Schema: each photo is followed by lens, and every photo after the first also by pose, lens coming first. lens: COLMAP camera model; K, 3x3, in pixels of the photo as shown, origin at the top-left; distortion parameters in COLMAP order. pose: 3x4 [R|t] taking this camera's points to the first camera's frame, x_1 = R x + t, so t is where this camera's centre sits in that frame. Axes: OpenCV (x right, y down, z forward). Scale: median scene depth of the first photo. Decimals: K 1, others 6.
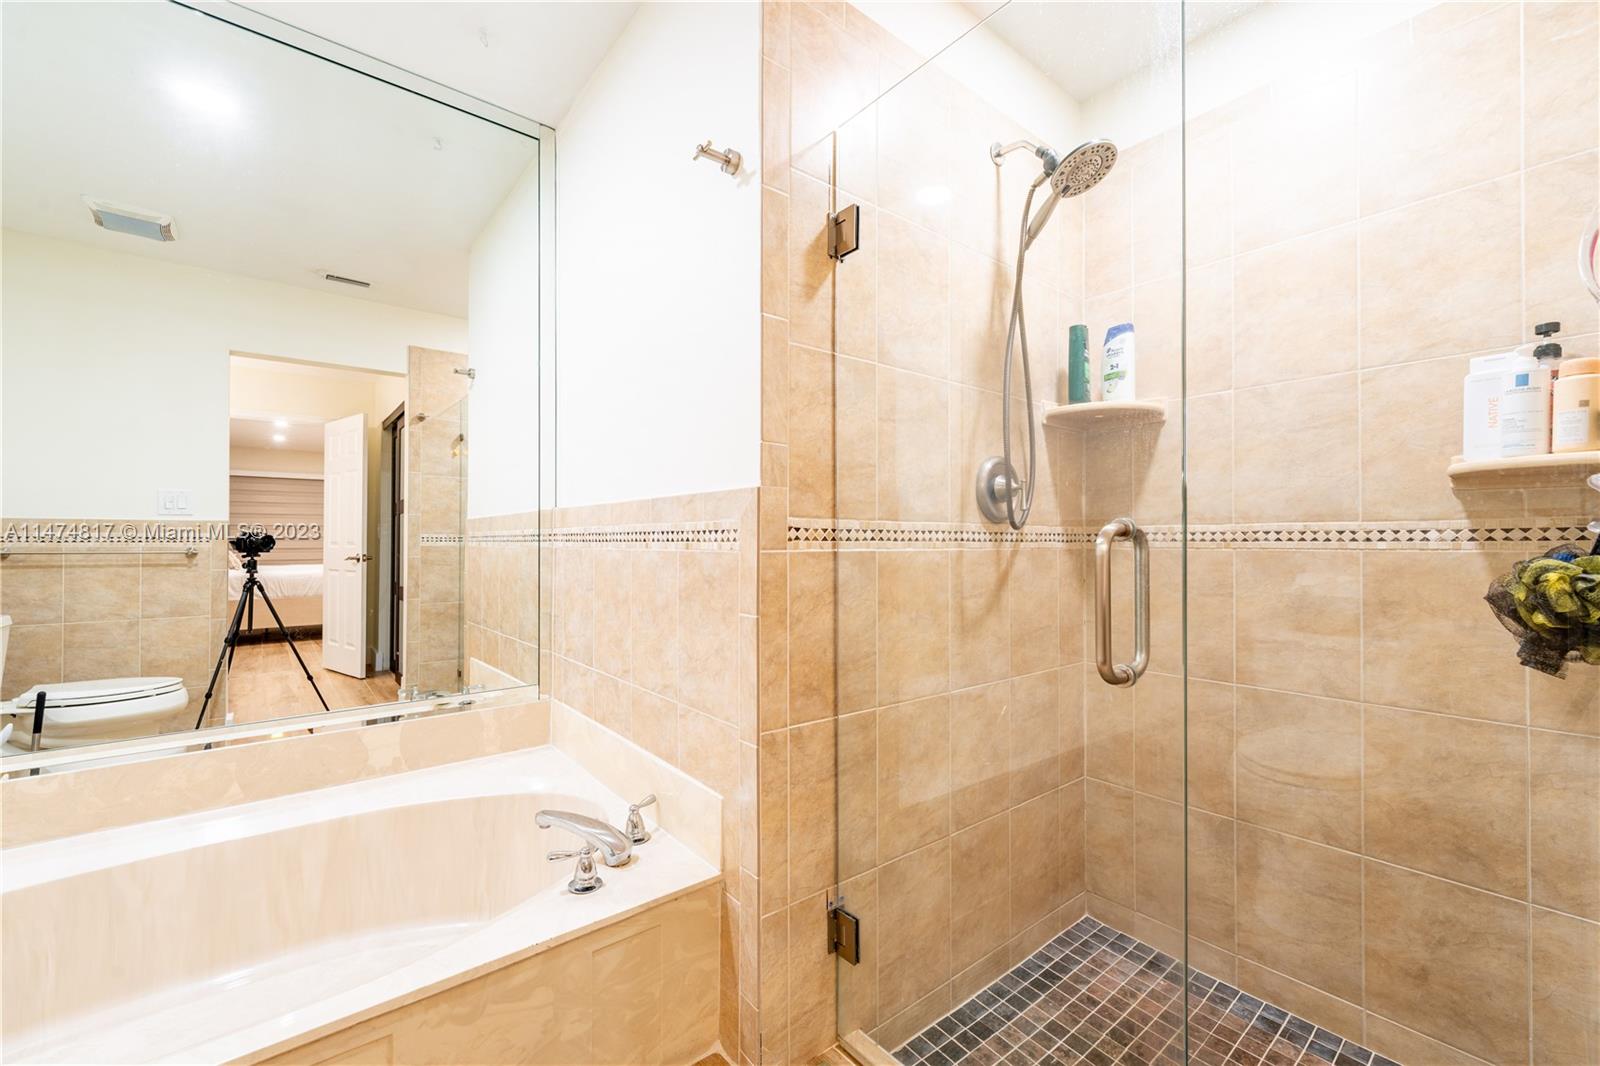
lens RADIAL K [[660.5, 0, 802.1], [0, 660.5, 537.6], [0, 0, 1]] dist [0.001021, -0.000209]
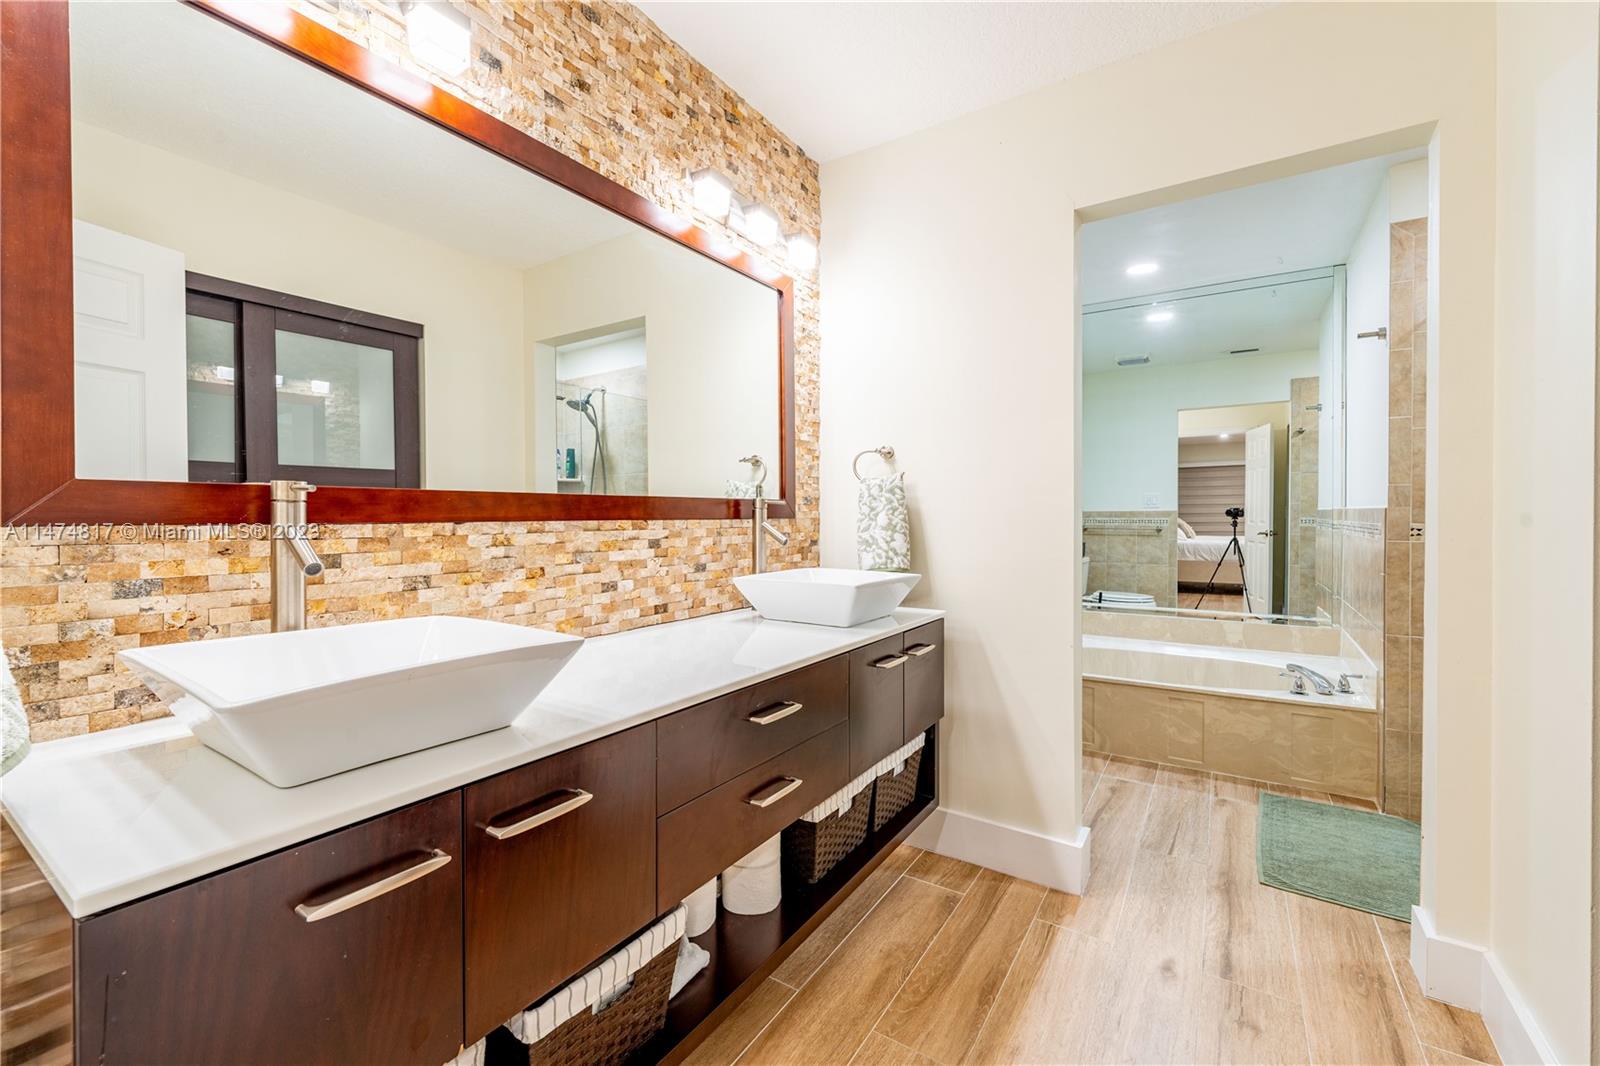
lens RADIAL K [[663.1, 0, 805.0], [0, 663.1, 522.8], [0, 0, 1]] dist [-0.000278, -0.000115]
pose [[0.315485, 0.011474, -0.948861, 0.811326], [0.009166, 0.999843, 0.015138, -0.051074], [0.948886, -0.013473, 0.315330, -0.806742]]
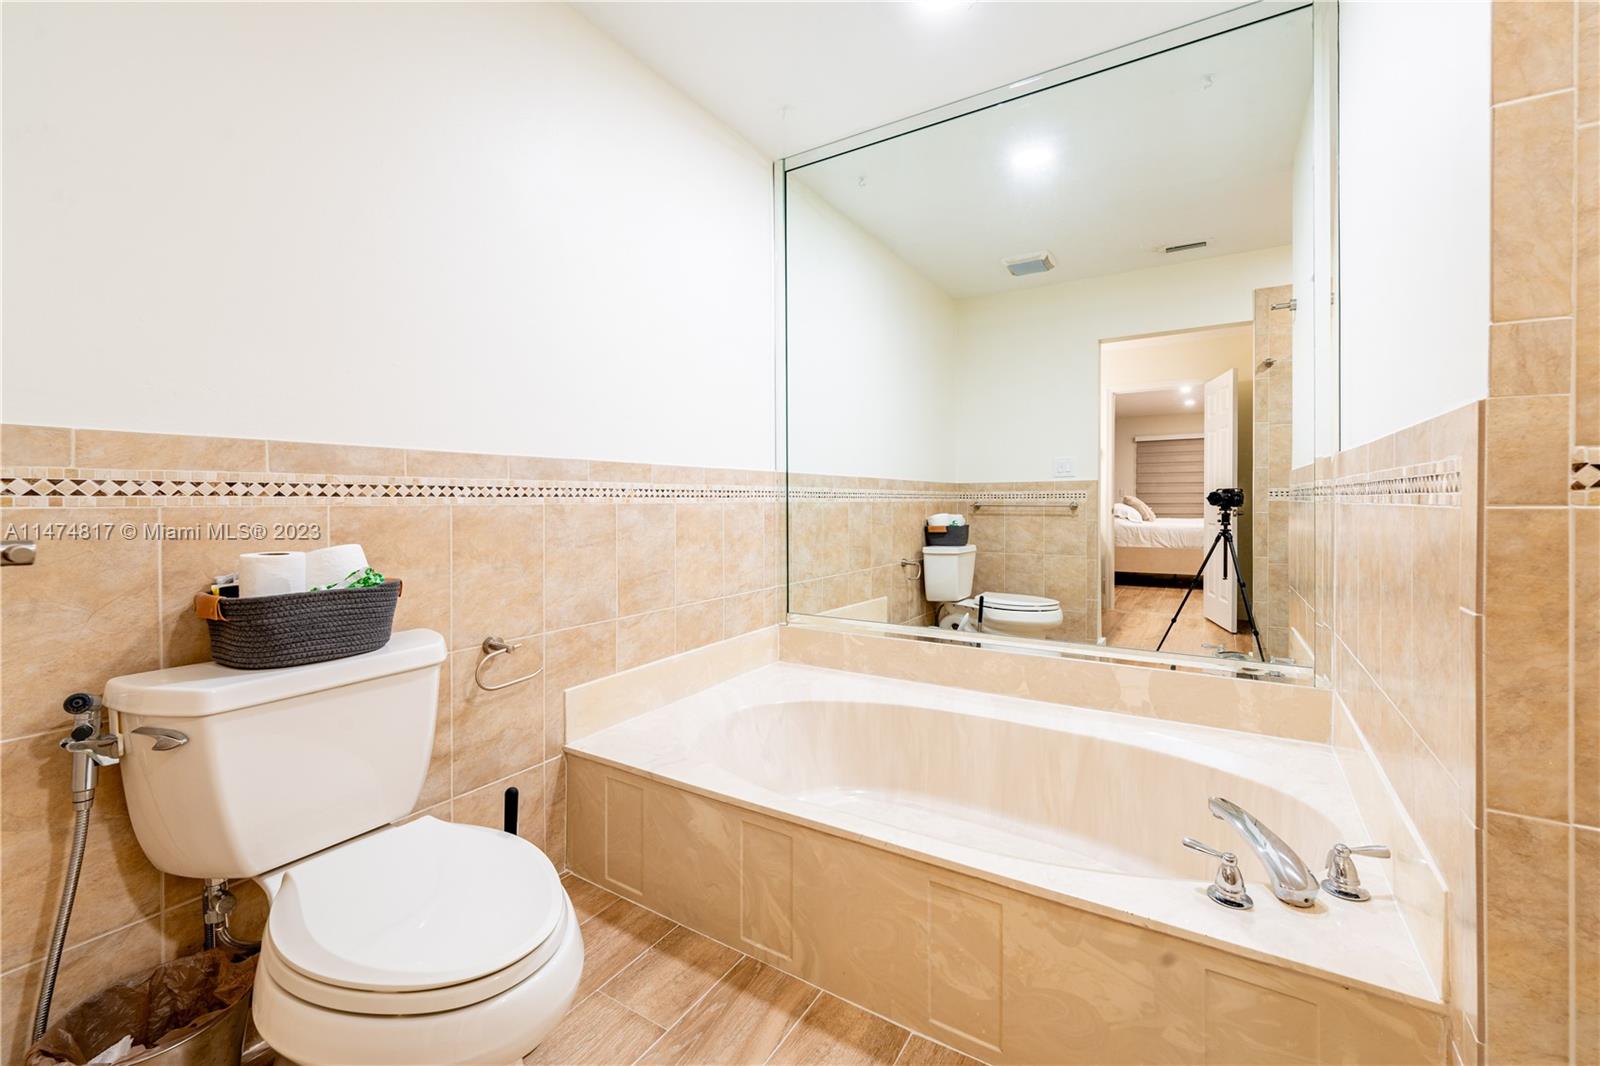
lens RADIAL K [[658.4, 0, 788.2], [0, 658.4, 504.3], [0, 0, 1]] dist [-0.001603, -0.000063]
pose [[0.310694, 0.005672, -0.950493, 0.200136], [0.010248, 0.999904, 0.009317, 0.003920], [0.950455, -0.012636, 0.310606, 0.136443]]
